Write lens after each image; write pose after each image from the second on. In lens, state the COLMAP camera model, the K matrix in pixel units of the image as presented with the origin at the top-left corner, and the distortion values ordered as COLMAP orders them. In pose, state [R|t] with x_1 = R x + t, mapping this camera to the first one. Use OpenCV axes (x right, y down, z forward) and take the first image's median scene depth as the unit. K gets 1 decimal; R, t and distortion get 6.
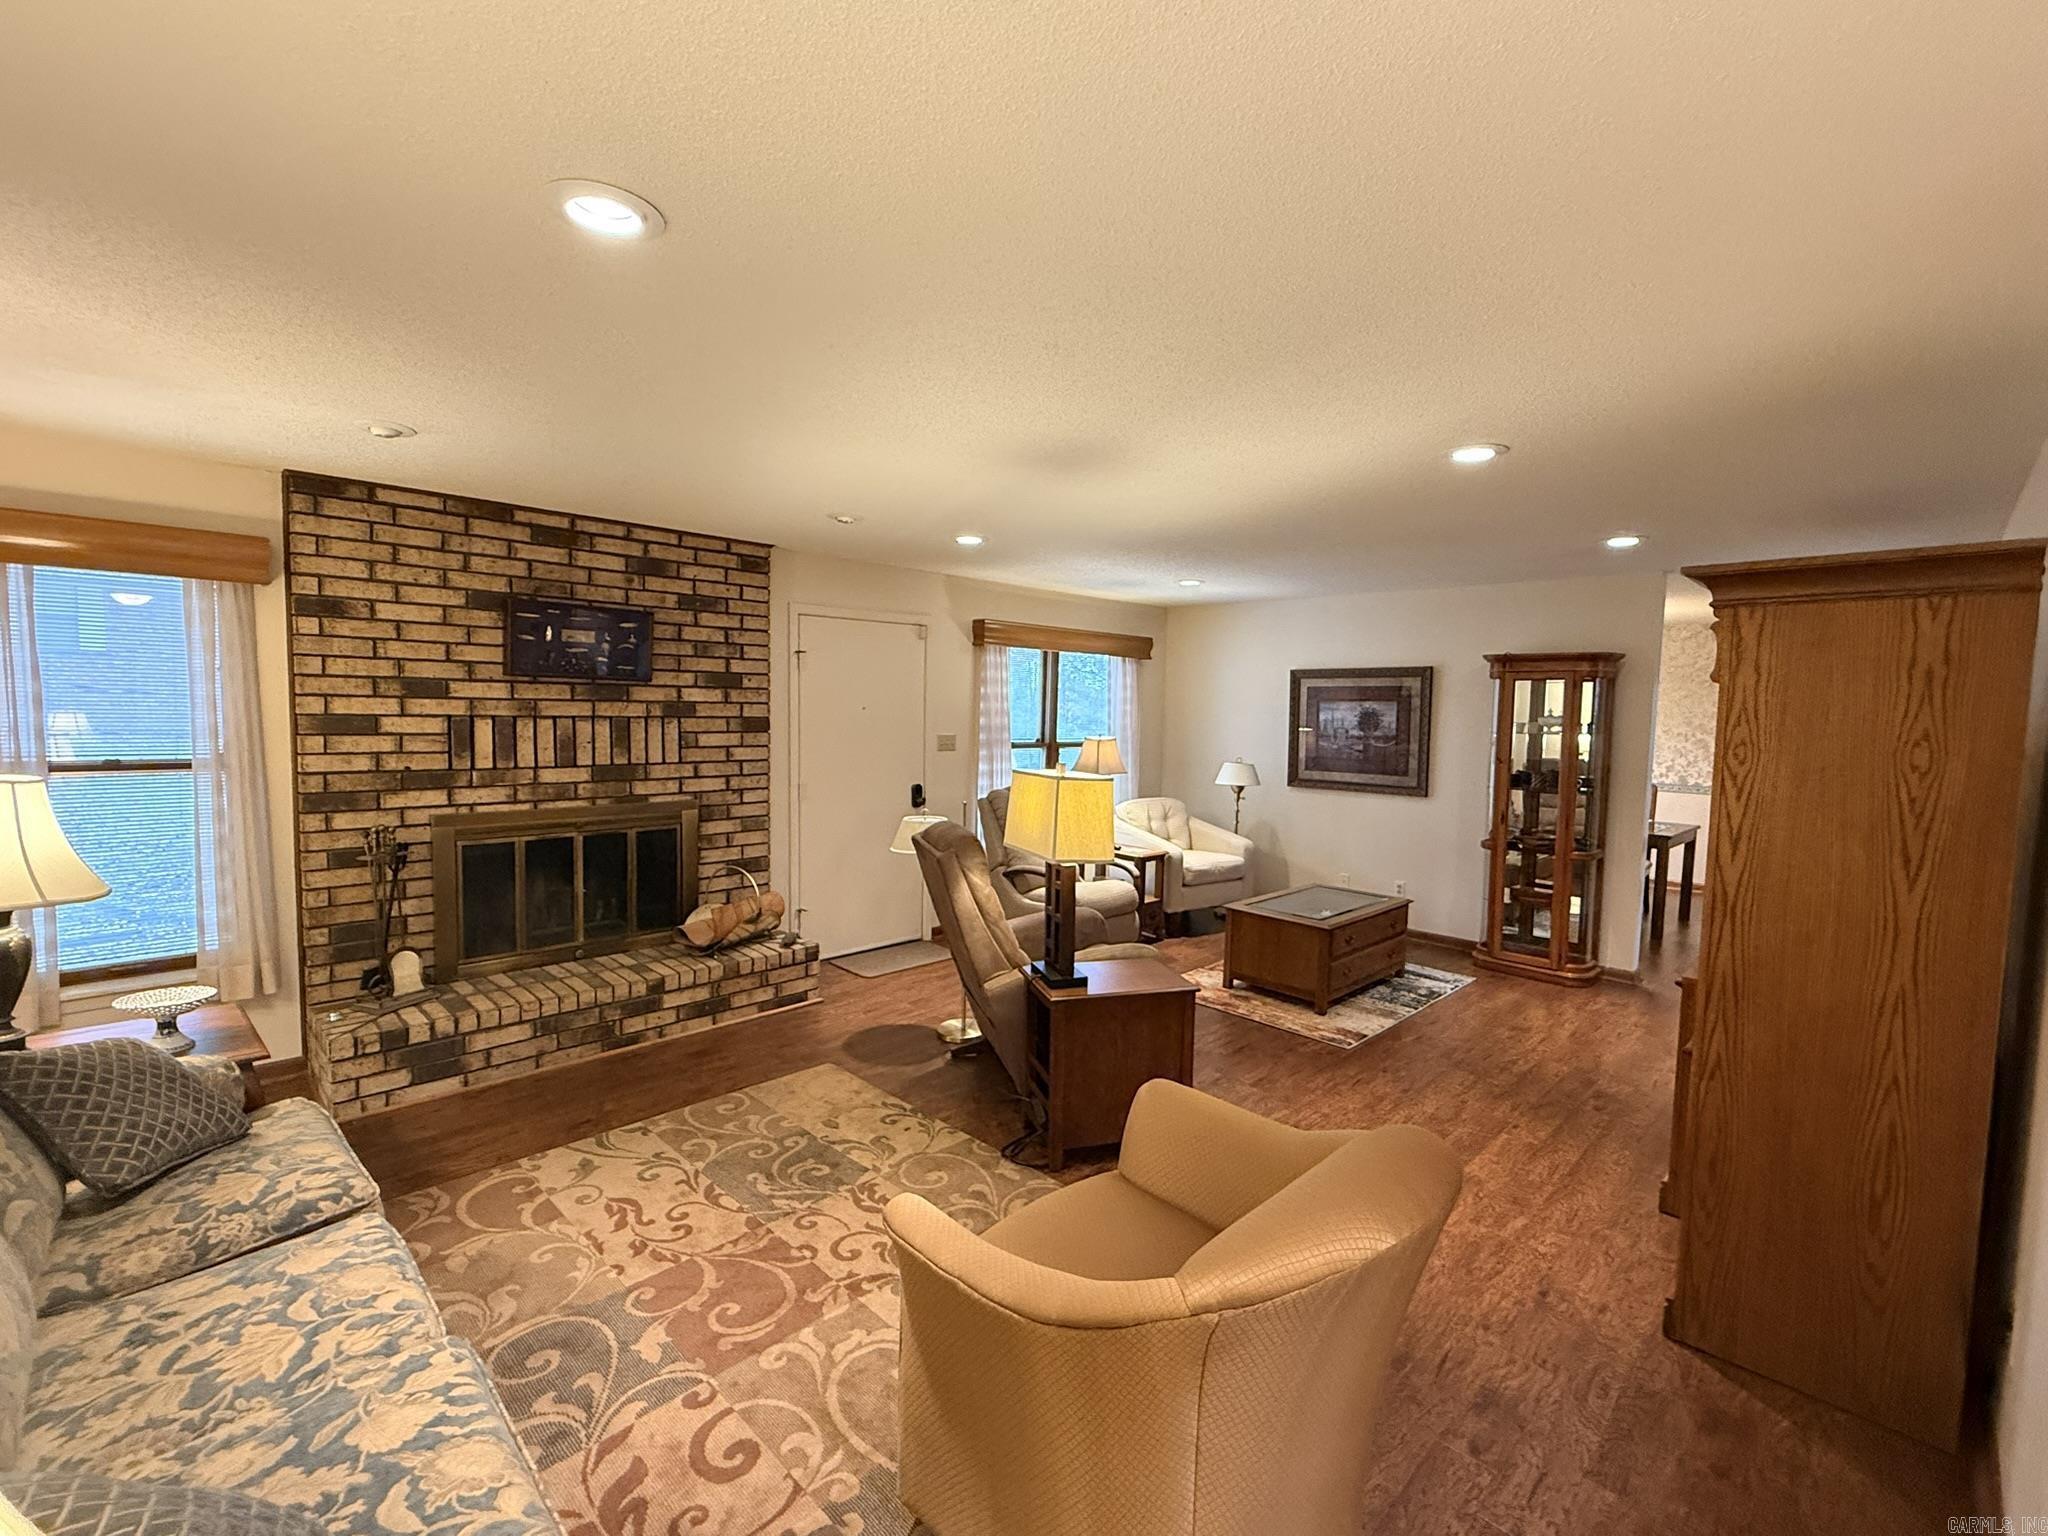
lens RADIAL K [[887.3, 0, 1018.9], [0, 887.3, 768.6], [0, 0, 1]] dist [0.001348, -0.000029]
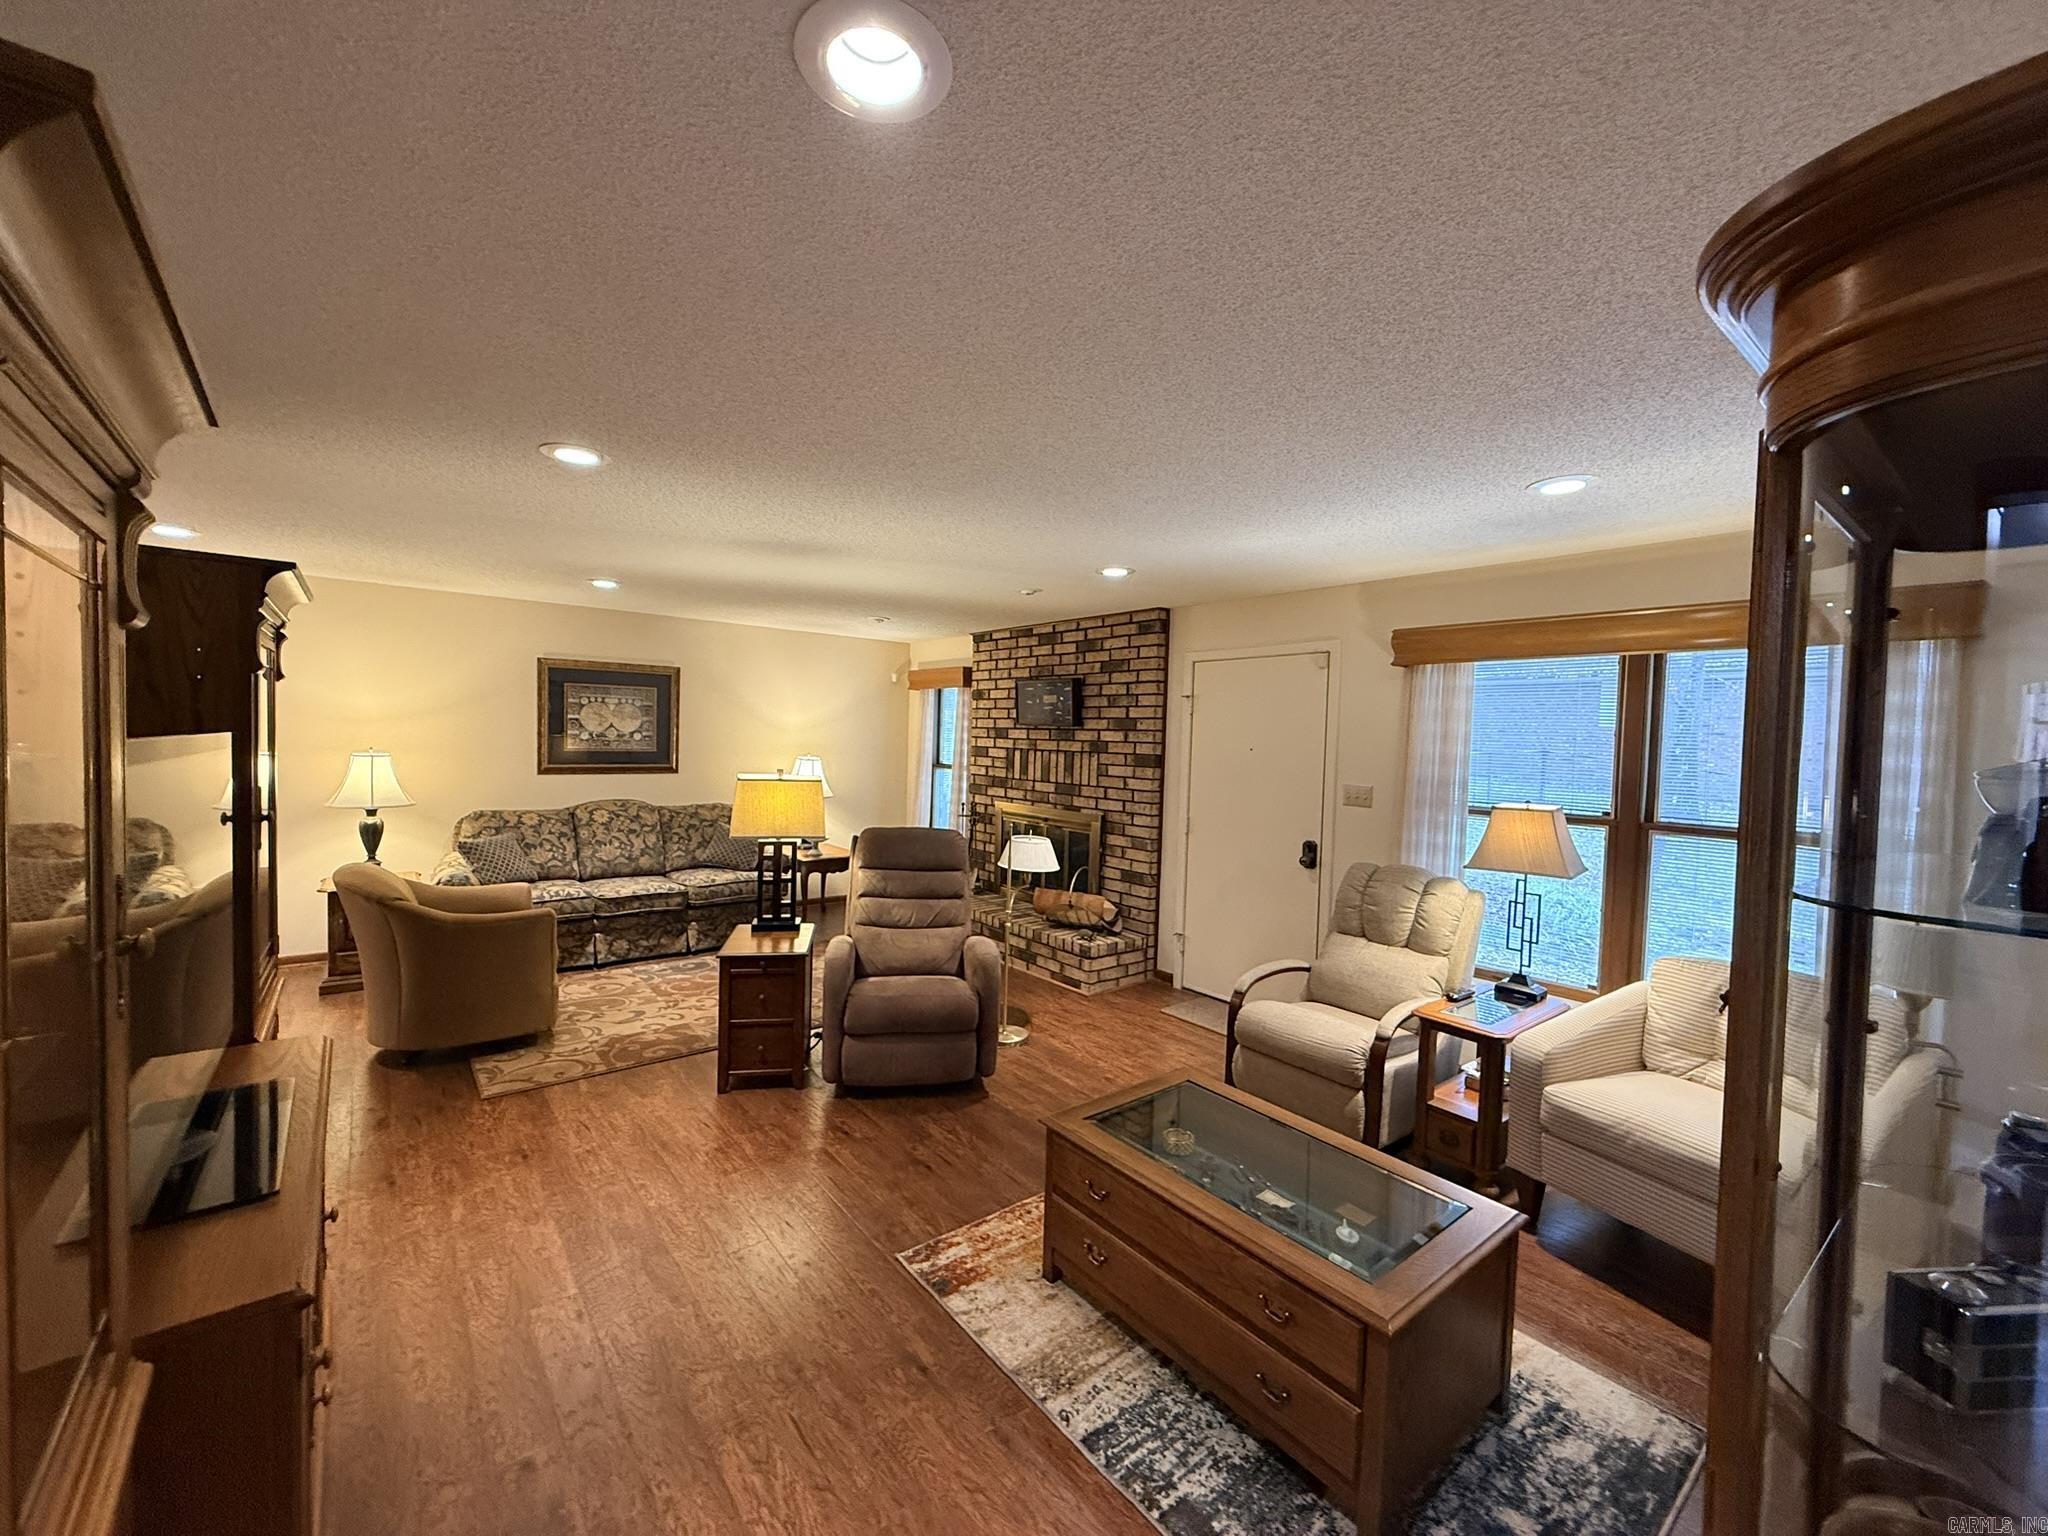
lens RADIAL K [[816.0, 0, 1017.9], [0, 816.0, 766.1], [0, 0, 1]] dist [-0.000838, -0.000343]
pose [[-0.105744, 0.021696, -0.994157, 0.902492], [-0.092048, 0.995256, 0.031511, -0.068331], [0.990124, 0.094842, -0.103245, 1.055444]]
